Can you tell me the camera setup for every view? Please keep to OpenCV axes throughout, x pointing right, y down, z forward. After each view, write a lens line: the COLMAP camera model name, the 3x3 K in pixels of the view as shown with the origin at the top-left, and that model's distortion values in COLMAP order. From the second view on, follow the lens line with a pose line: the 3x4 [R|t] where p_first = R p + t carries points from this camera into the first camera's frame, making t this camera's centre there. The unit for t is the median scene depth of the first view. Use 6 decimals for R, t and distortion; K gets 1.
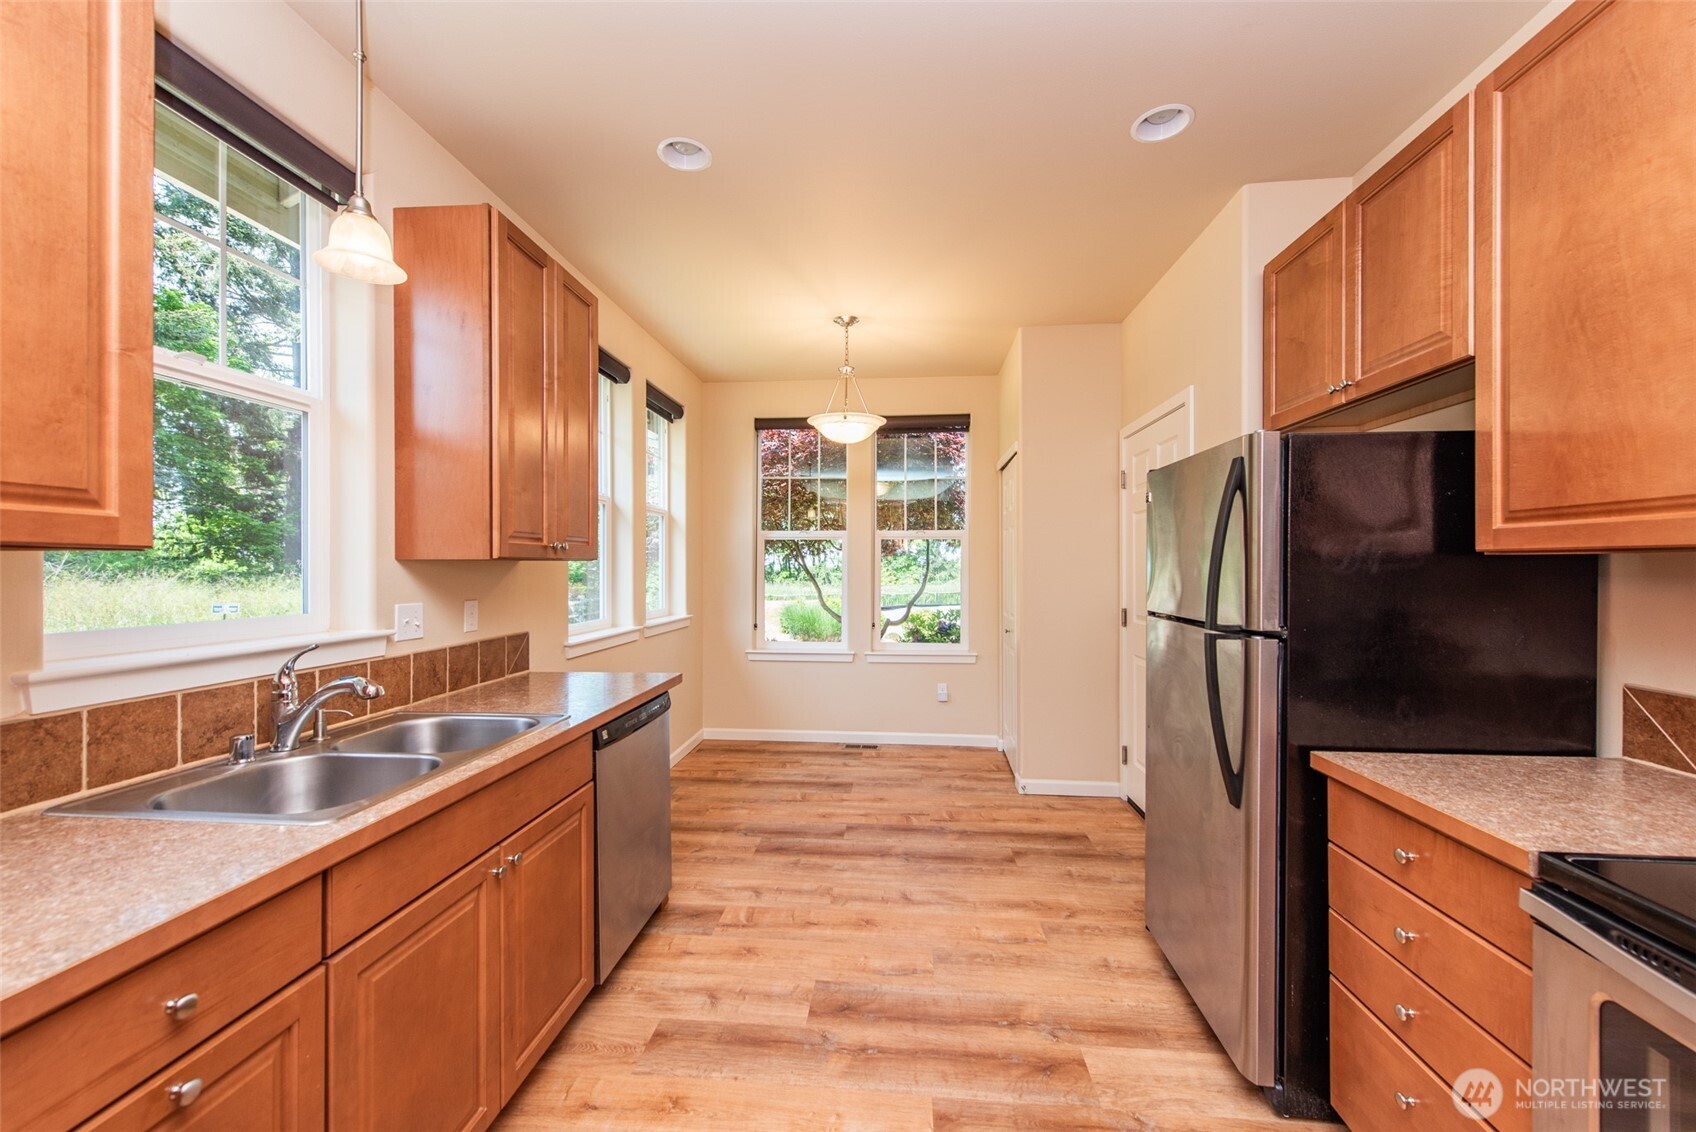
lens RADIAL K [[663.3, 0, 848.0], [0, 663.3, 566.0], [0, 0, 1]] dist [0.001124, -0.000100]
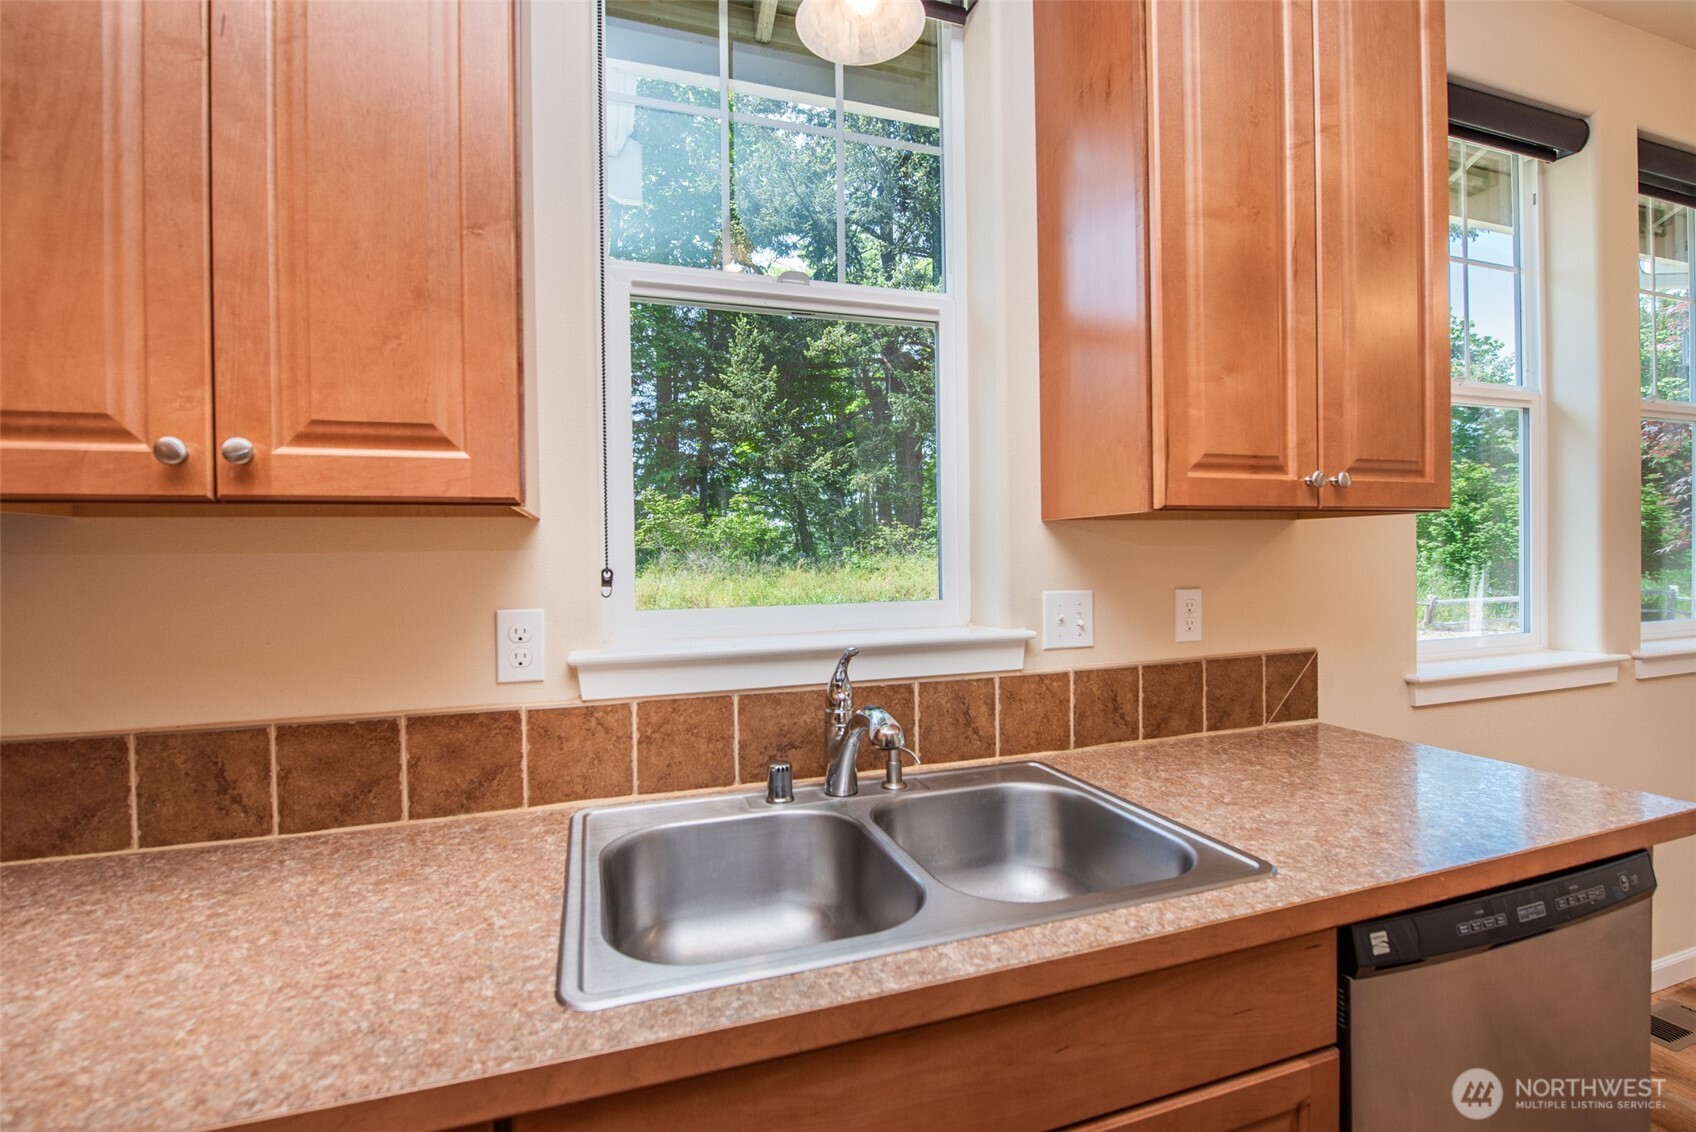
lens RADIAL K [[777.1, 0, 825.5], [0, 777.1, 568.0], [0, 0, 1]] dist [-0.017754, -0.000356]
pose [[0.399739, 0.010044, -0.916574, -0.085791], [0.016798, 0.999692, 0.018281, 0.019343], [0.916475, -0.022704, 0.399447, 0.534071]]
